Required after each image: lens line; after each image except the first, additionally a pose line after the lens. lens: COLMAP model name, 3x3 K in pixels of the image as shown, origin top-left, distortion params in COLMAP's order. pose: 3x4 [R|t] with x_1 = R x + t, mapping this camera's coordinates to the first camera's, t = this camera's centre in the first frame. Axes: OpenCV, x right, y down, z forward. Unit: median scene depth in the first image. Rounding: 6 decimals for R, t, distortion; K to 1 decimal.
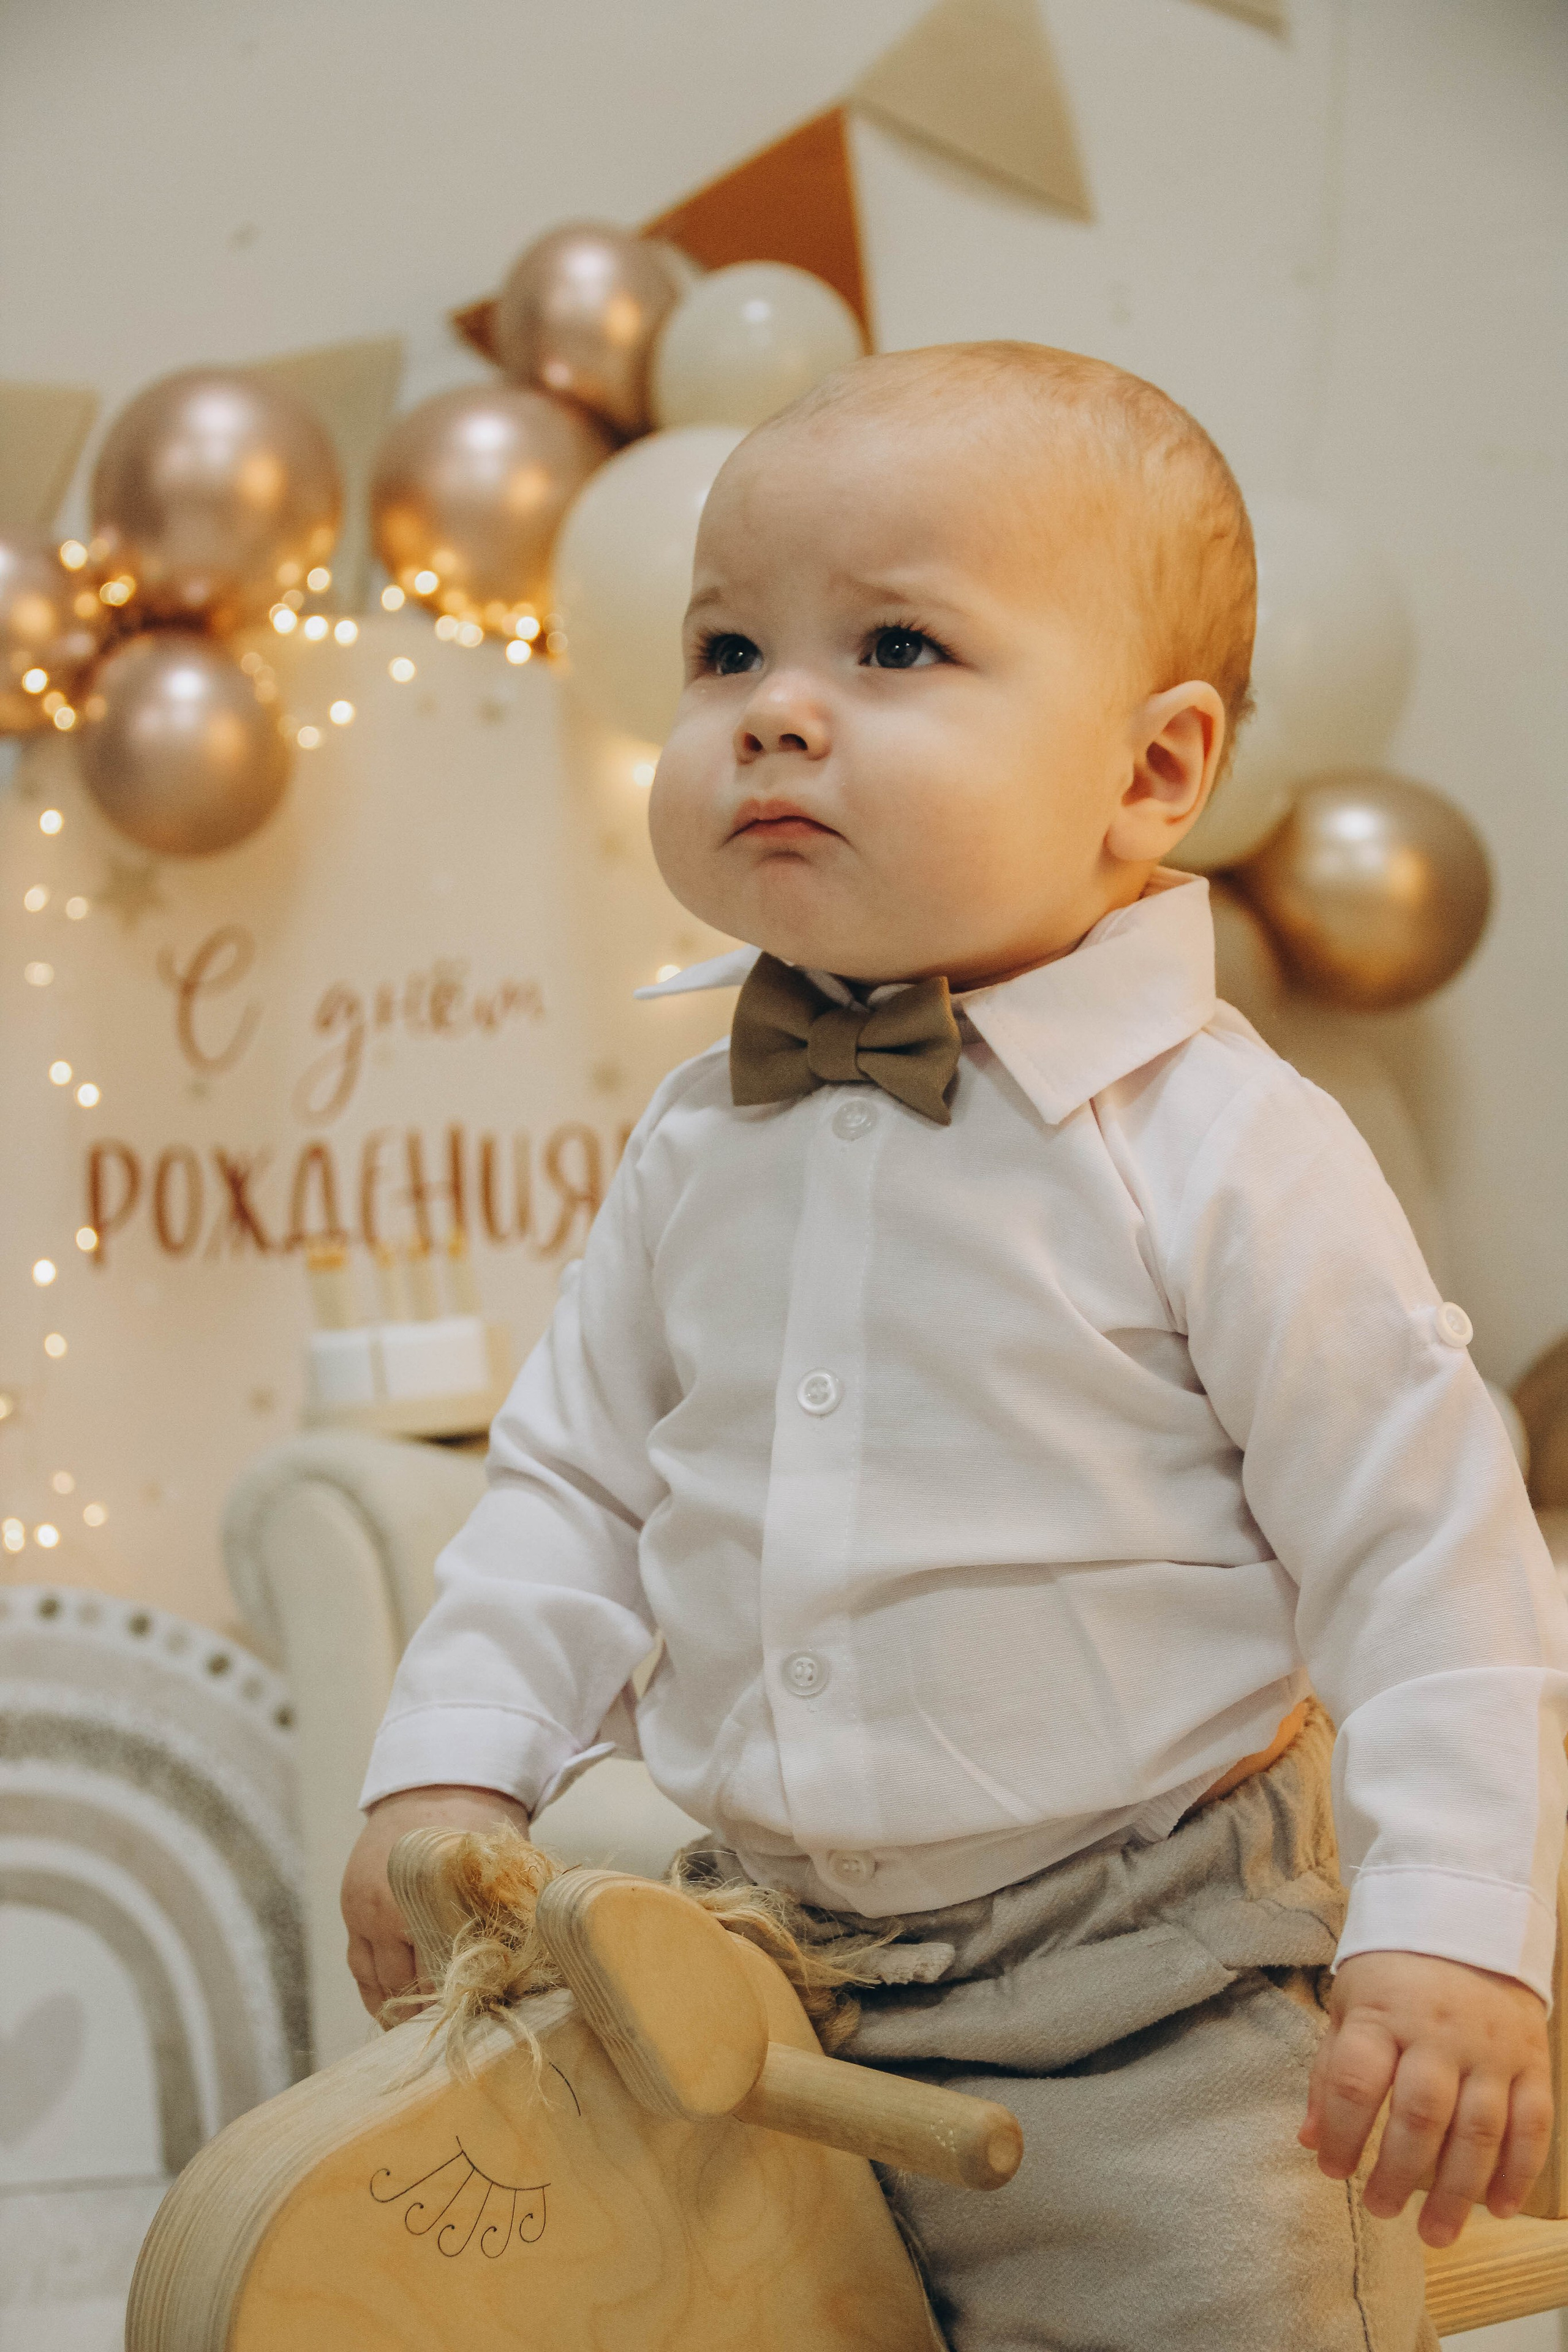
lens RADIAL K [[4467.8, 0, 712.9], [0, 4467.8, 1218.0], [0, 0, 1]] dist [0.286811, 0.000000]
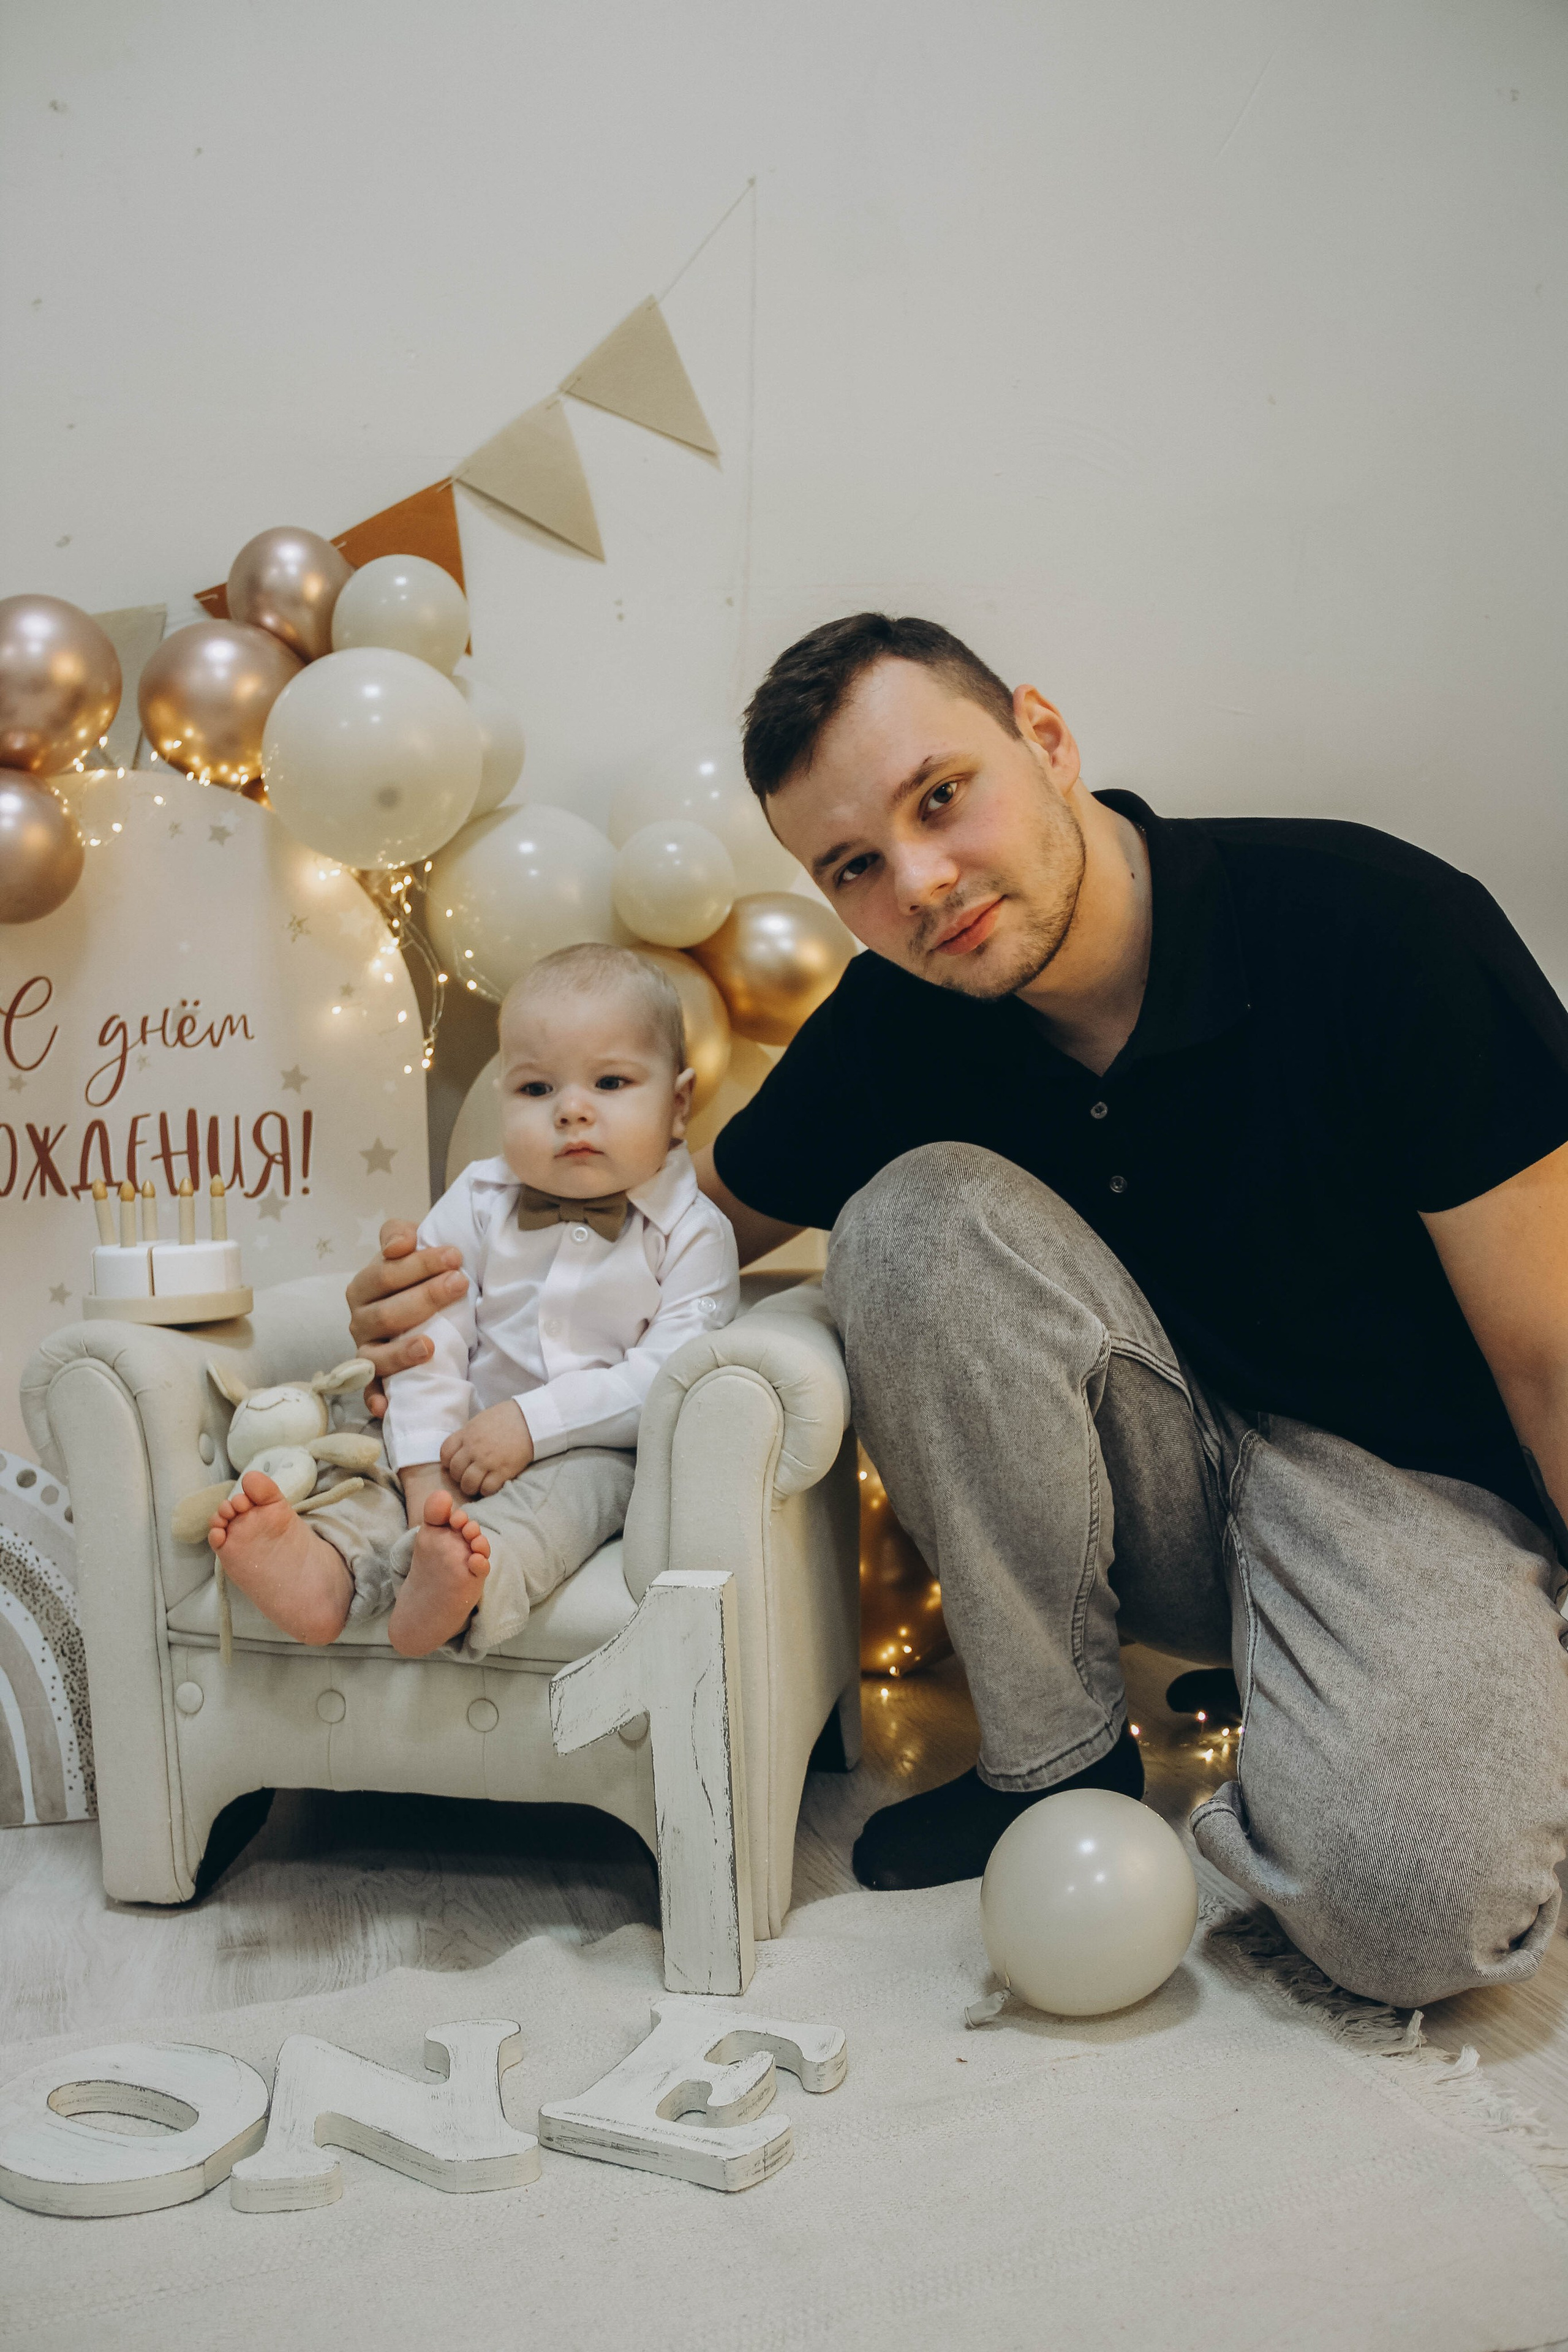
lens RADIAL K [[2126.7, 0, 746.7], [0, 2126.7, 1169.9], [0, 0, 1]] dist [-0.115253, 0.040814]
pose [[0.980165, 0.002665, 0.198167, -0.015773], [0.000044, 0.999907, -0.013664, 0.009101], [-0.198185, 0.013401, 0.980073, 0.276315]]
